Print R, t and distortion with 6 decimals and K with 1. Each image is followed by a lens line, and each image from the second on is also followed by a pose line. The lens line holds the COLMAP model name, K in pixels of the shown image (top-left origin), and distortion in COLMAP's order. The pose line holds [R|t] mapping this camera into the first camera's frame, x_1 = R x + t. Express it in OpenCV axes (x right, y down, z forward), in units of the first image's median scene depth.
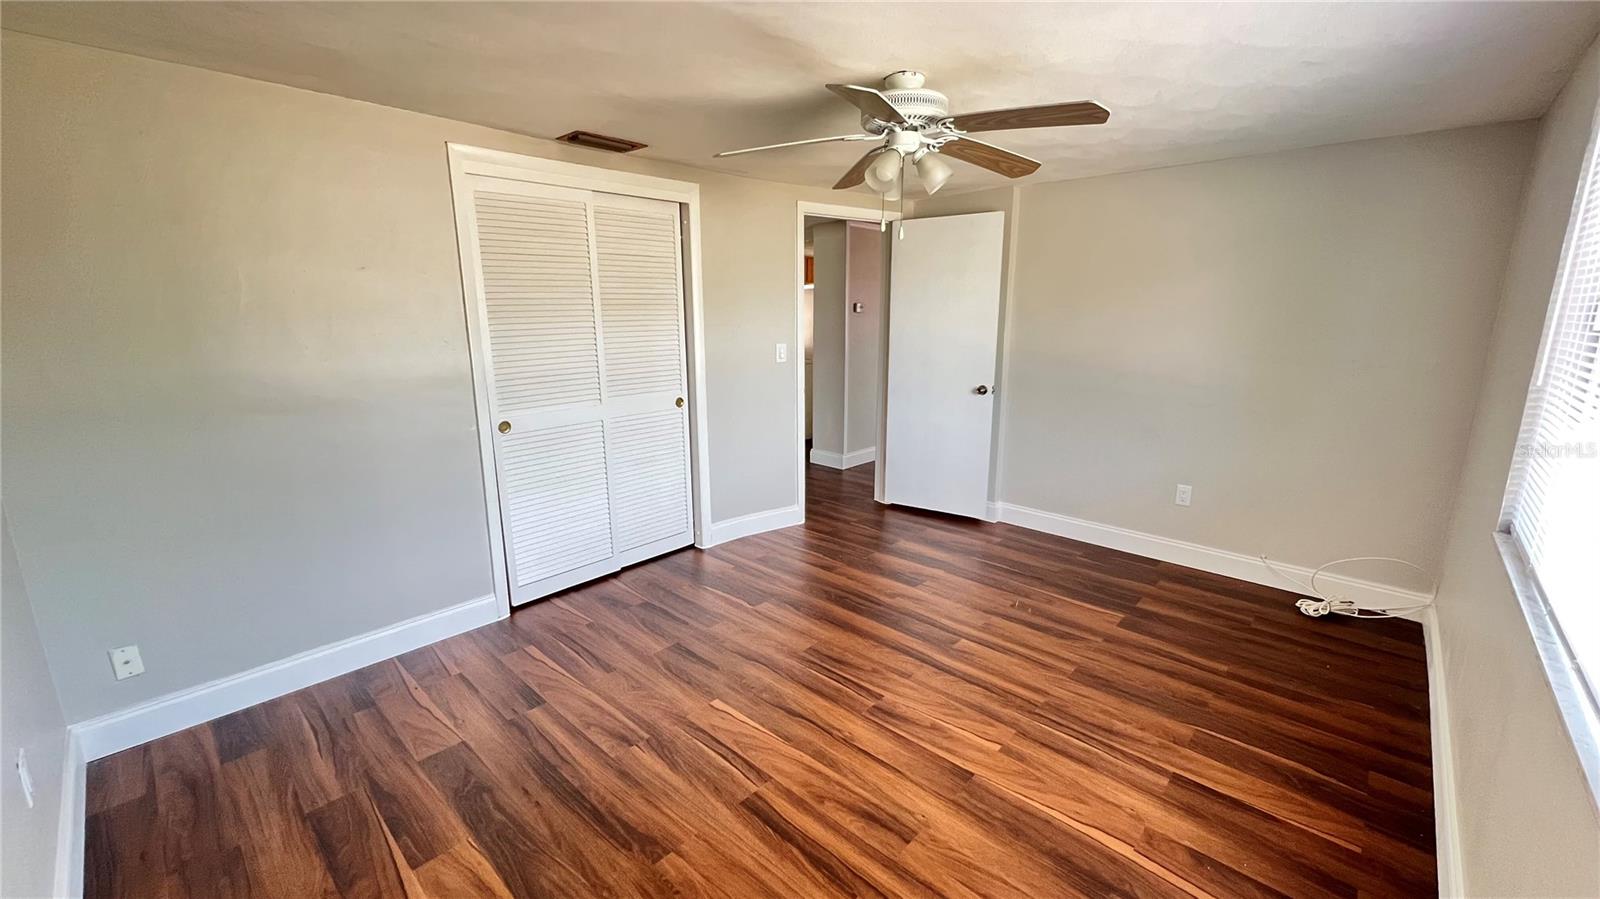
lens RADIAL K [[640.7, 0, 800.8], [0, 640.7, 447.5], [0, 0, 1]] dist [0.000323, 0.000313]
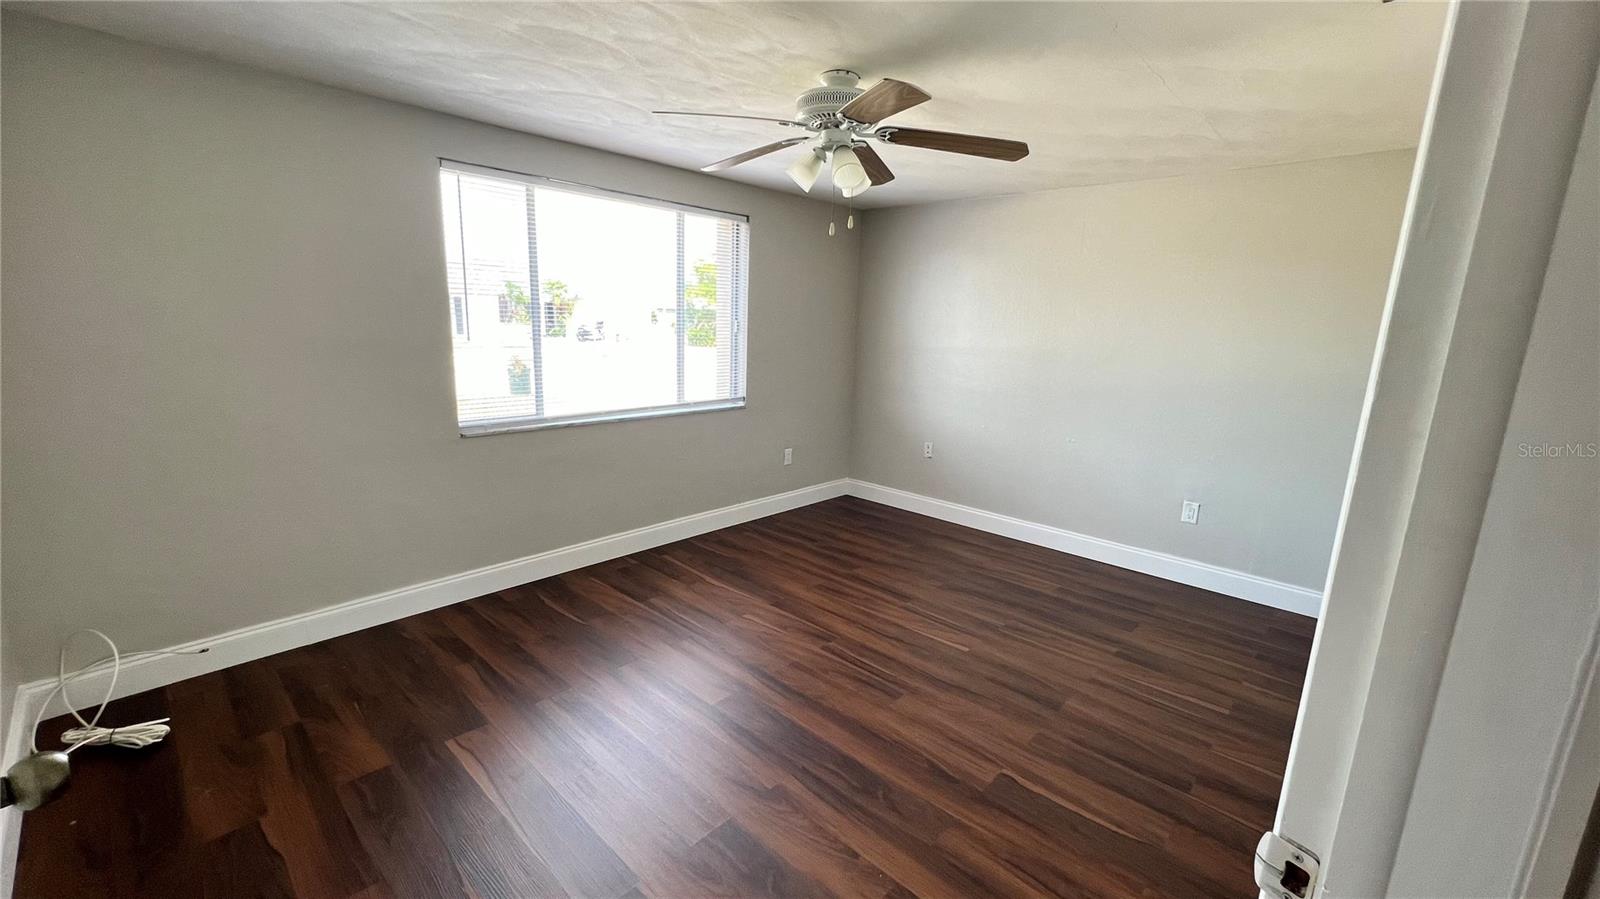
lens RADIAL K [[640.7, 0, 802.5], [0, 640.7, 449.0], [0, 0, 1]] dist [0.000323, 0.000313]
pose [[-0.999493, -0.029466, -0.012025, 0.186169], [-0.031812, 0.914309, 0.403765, -0.391733], [-0.000902, 0.403943, -0.914784, 1.905134]]
